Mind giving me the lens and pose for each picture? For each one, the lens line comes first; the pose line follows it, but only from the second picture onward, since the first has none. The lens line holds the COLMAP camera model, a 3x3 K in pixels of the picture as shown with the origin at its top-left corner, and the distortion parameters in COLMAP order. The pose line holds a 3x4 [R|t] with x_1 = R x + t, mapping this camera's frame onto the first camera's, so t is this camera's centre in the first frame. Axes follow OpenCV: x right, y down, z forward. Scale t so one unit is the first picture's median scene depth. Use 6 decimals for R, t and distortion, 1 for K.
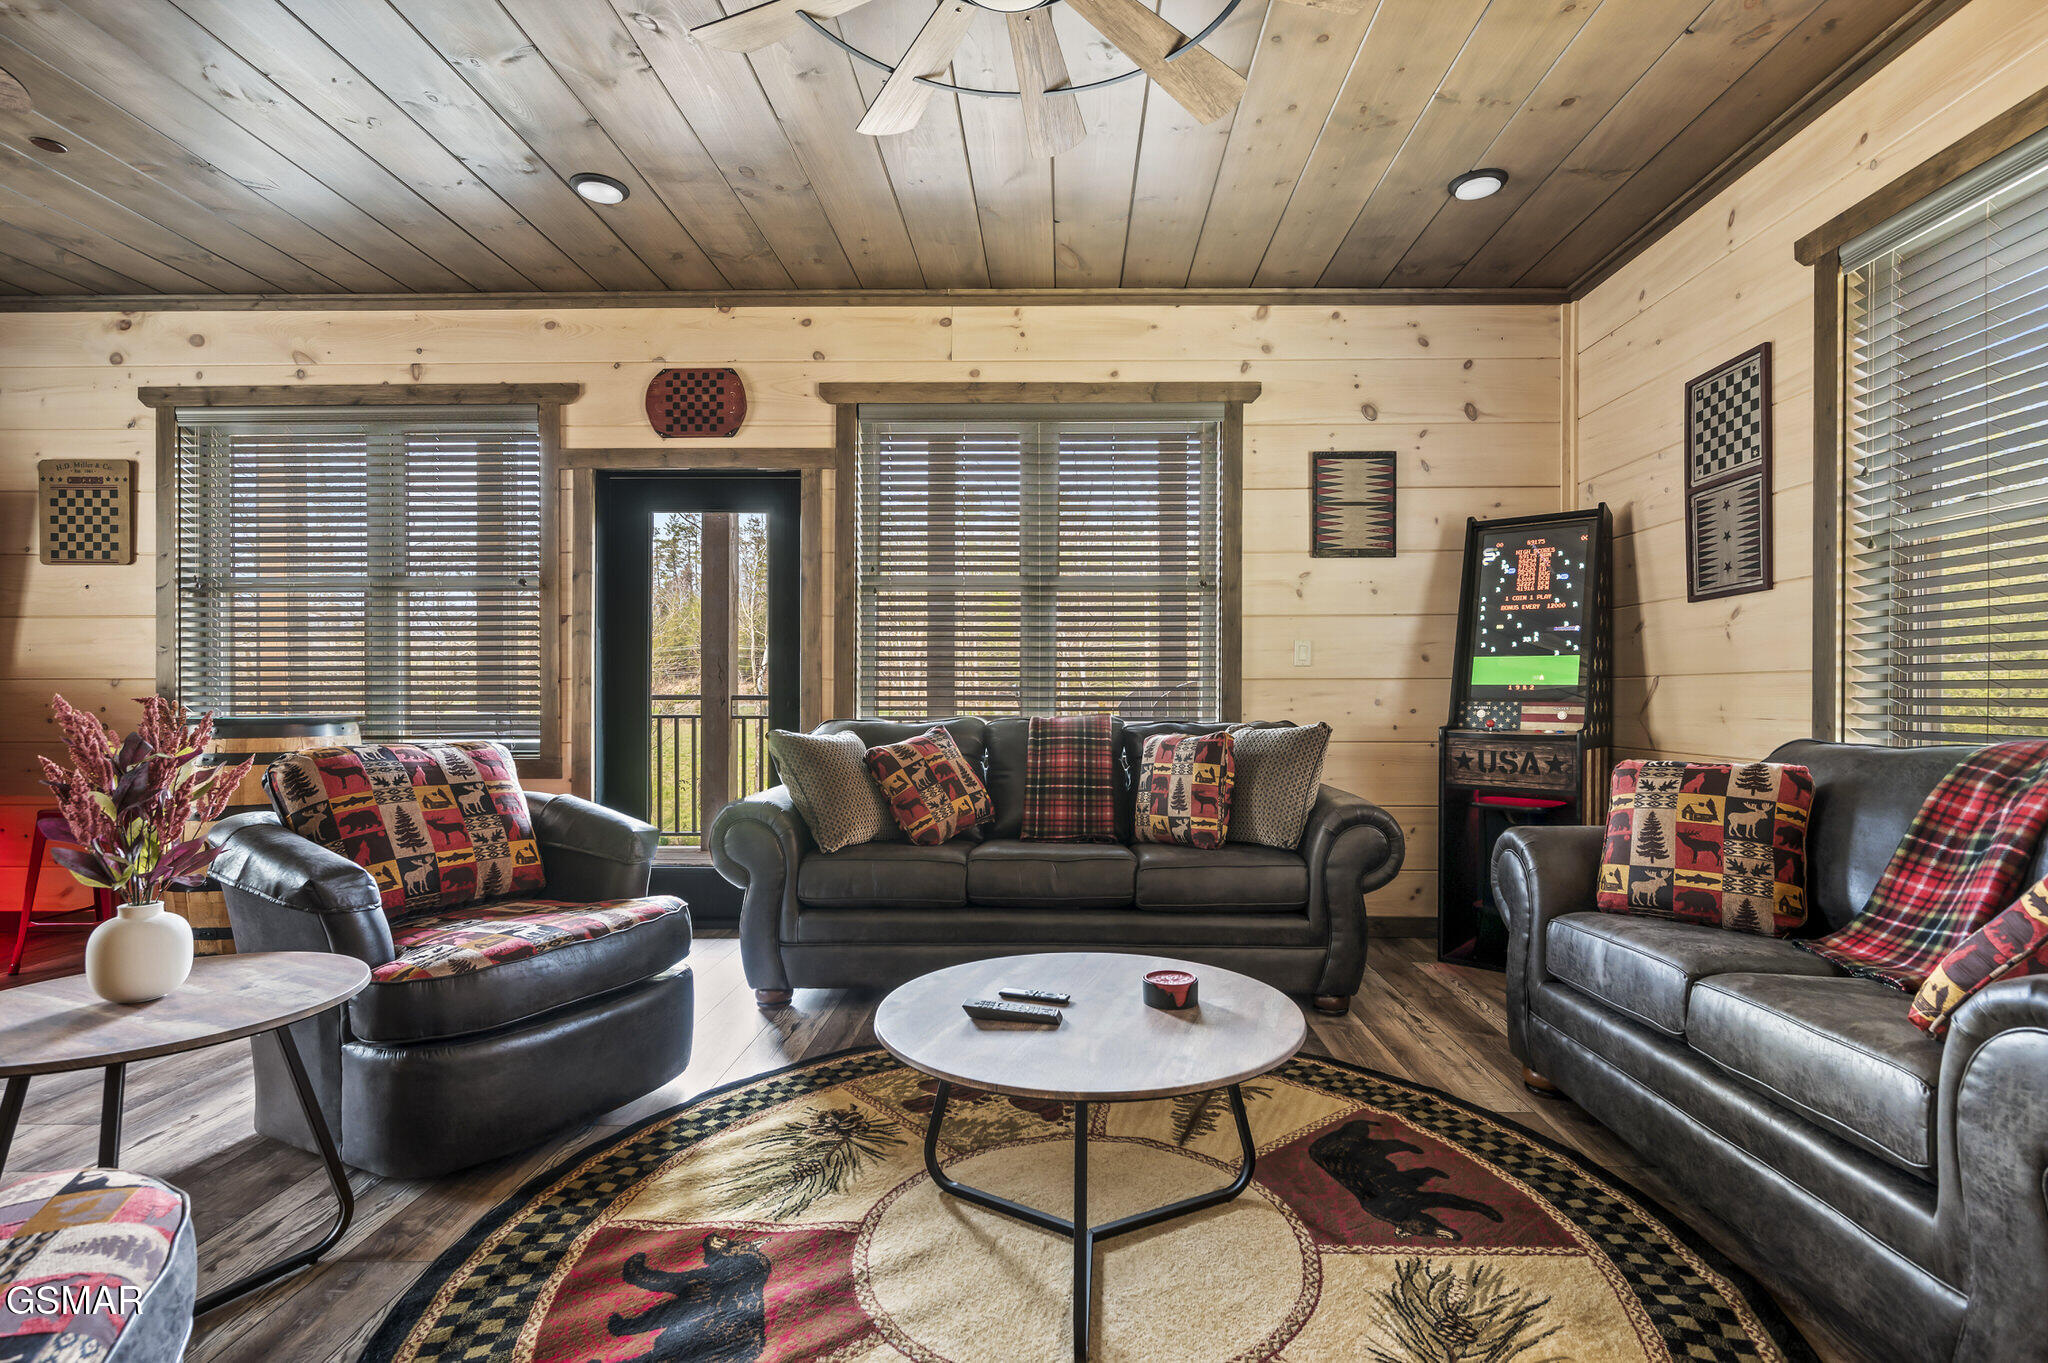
lens RADIAL K [[983.1, 0, 1050.0], [0, 983.1, 698.3], [0, 0, 1]] dist [-0.000822, -0.000116]
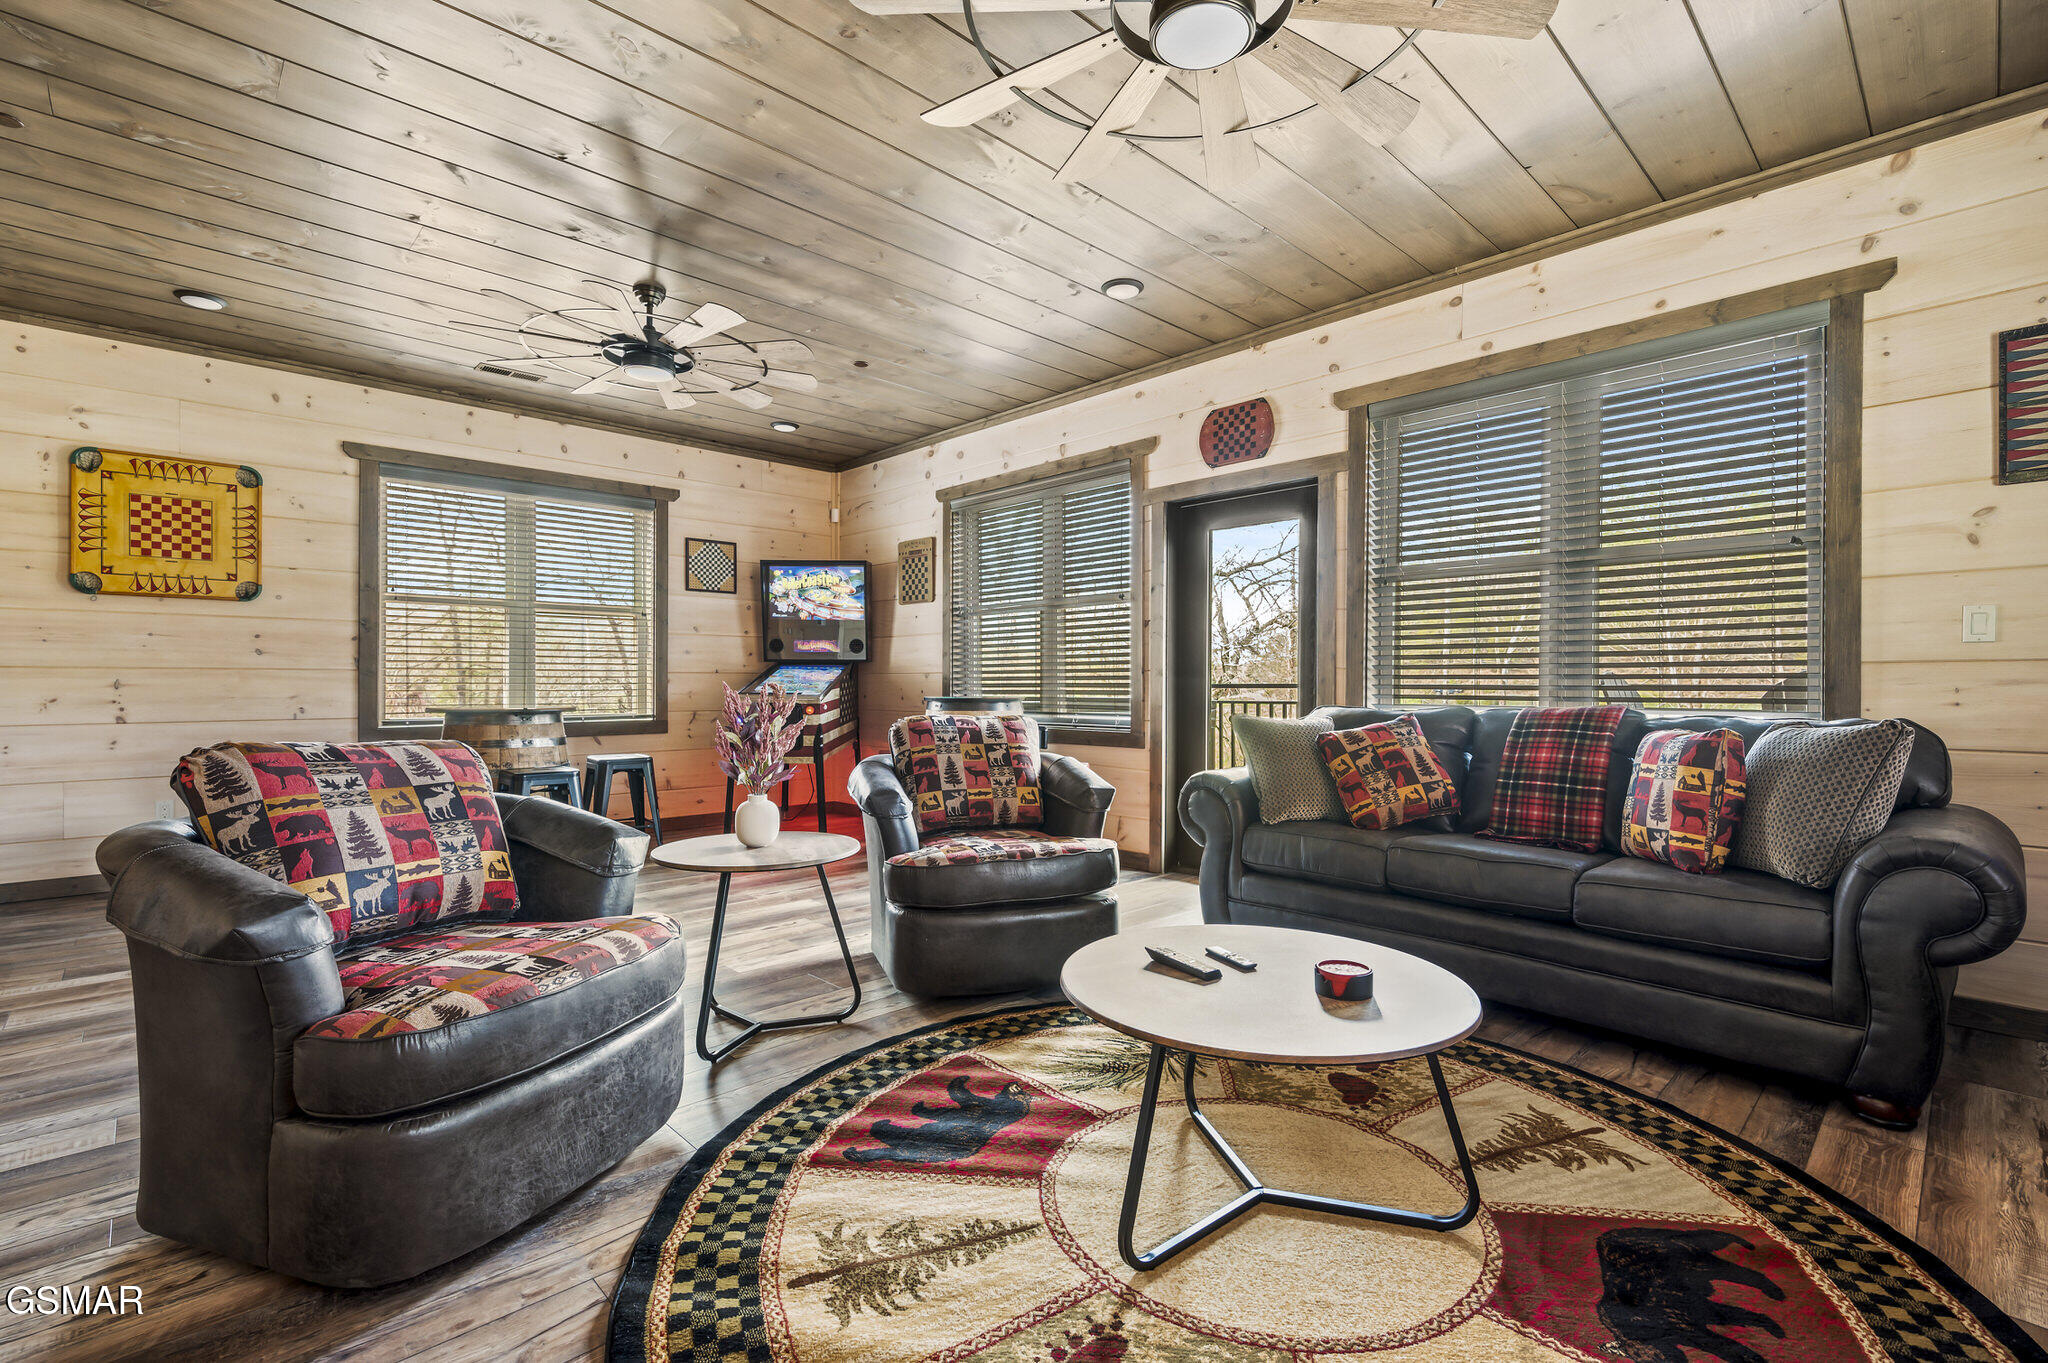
lens RADIAL K [[922.5, 0, 1024.0], [0, 922.5, 681.5], [0, 0, 1]] dist [0.001255, -0.000081]
pose [[0.697995, -0.000693, -0.716102, 0.290635], [-0.003523, 0.999984, -0.004402, 0.000657], [0.716094, 0.005596, 0.697982, 0.062010]]
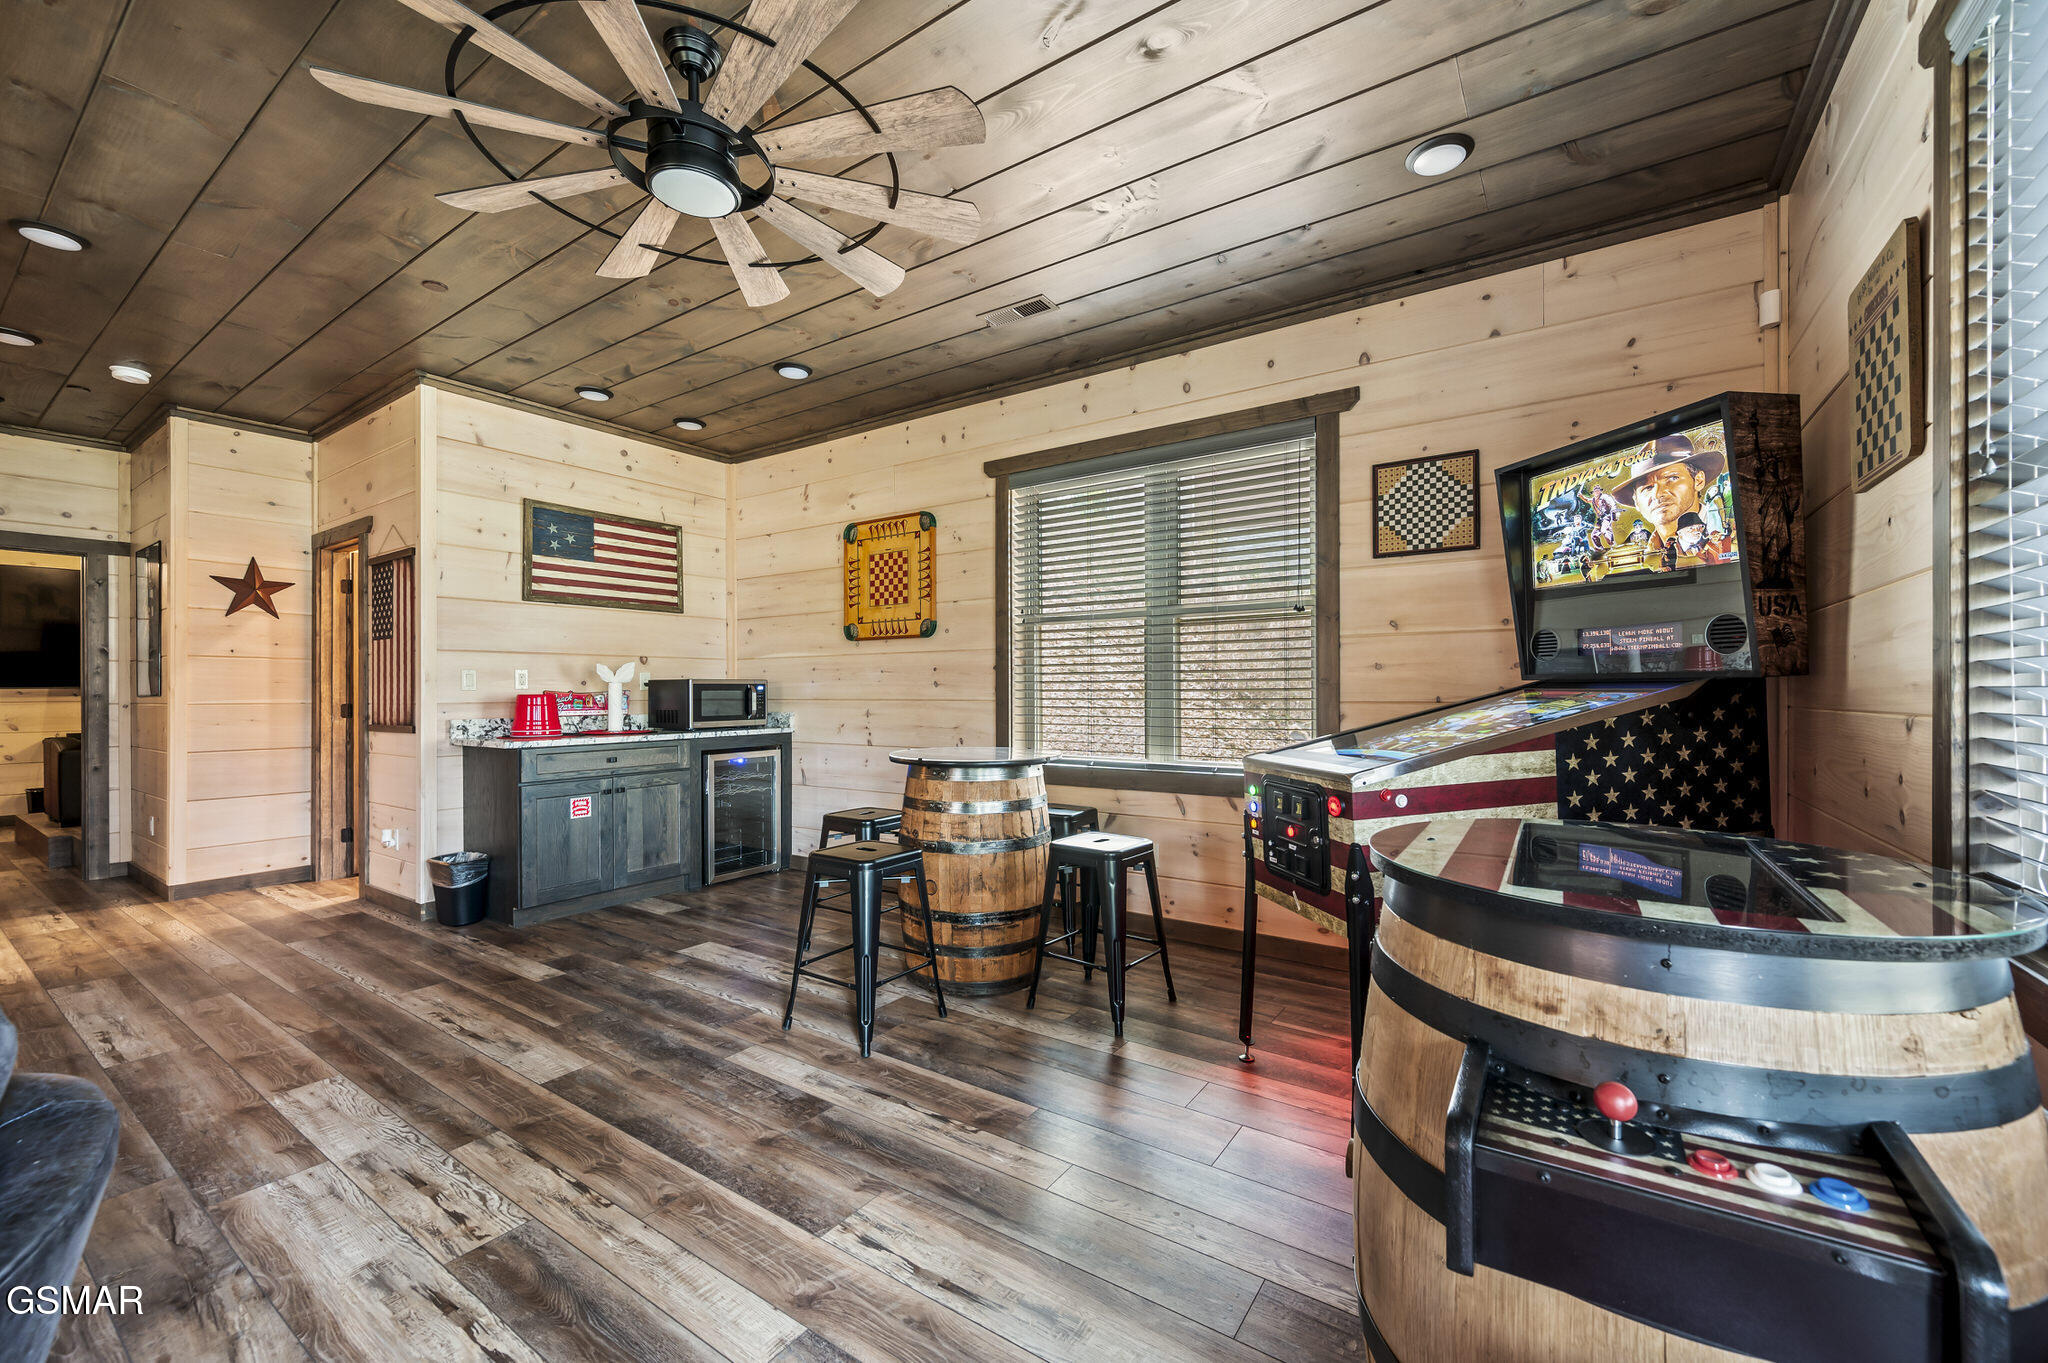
lens RADIAL K [[802.9, 0, 1035.8], [0, 802.9, 685.3], [0, 0, 1]] dist [0.000950, -0.000027]
pose [[-0.540370, -0.001645, -0.841426, -0.493564], [0.001827, 0.999993, -0.003128, -0.038602], [0.841426, -0.003228, -0.540363, 0.997848]]
